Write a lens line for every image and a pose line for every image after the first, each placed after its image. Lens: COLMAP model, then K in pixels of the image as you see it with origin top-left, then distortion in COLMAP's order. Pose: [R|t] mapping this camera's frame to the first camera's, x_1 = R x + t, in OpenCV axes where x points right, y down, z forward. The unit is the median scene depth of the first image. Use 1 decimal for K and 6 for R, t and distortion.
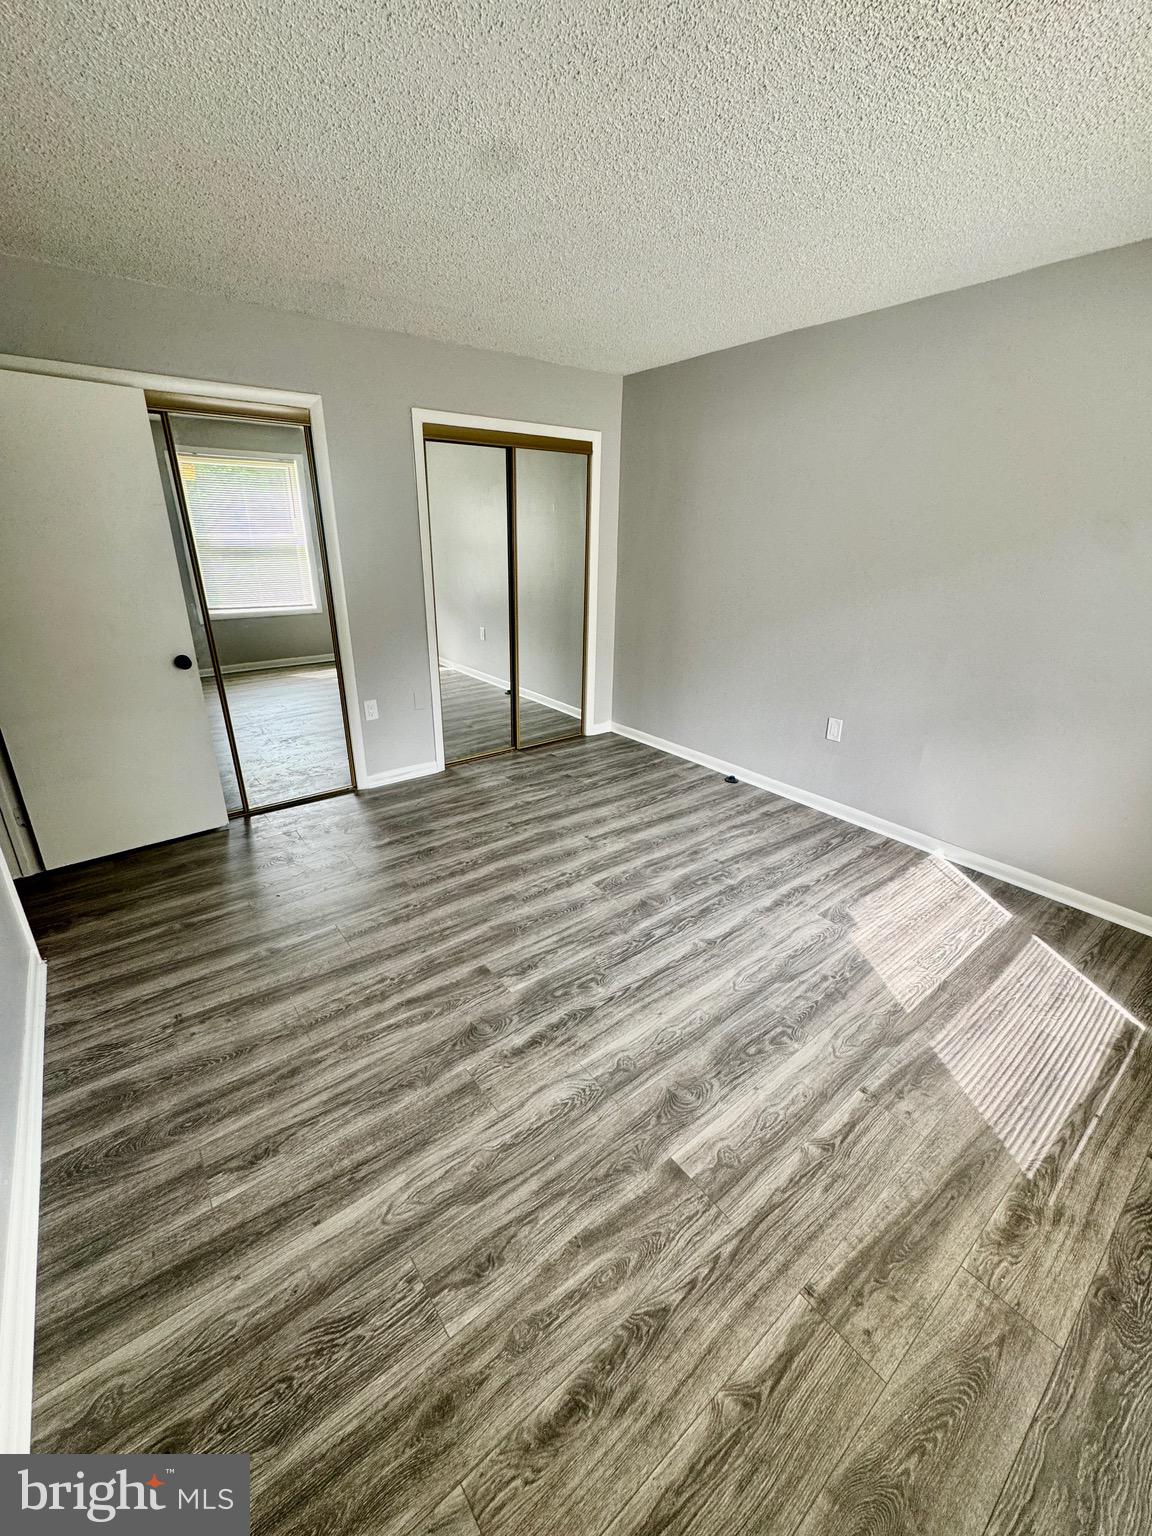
lens RADIAL K [[612.9, 0, 568.2], [0, 612.9, 758.7], [0, 0, 1]] dist [-0.000881, 0.000372]
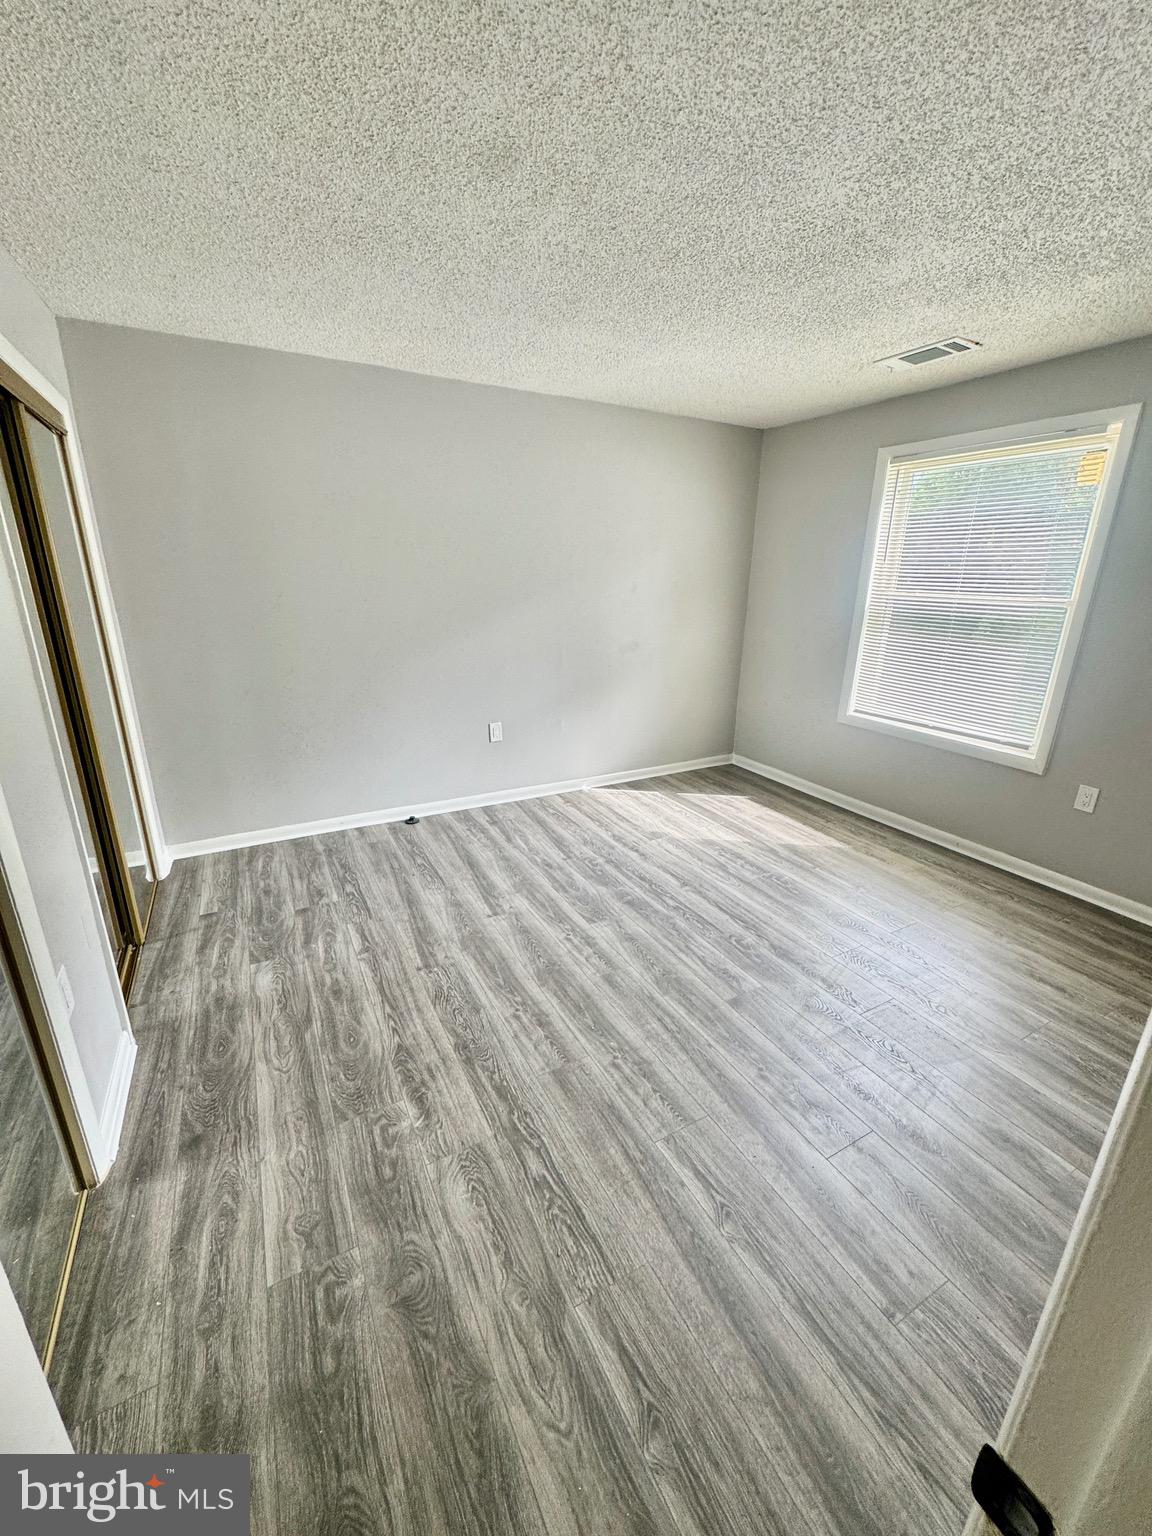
lens RADIAL K [[612.9, 0, 570.6], [0, 612.9, 769.0], [0, 0, 1]] dist [-0.000881, 0.000372]
pose [[0.160966, -0.313529, 0.935836, -0.718080], [0.333921, 0.909583, 0.247298, -0.245380], [-0.928755, 0.272689, 0.251106, 0.636305]]
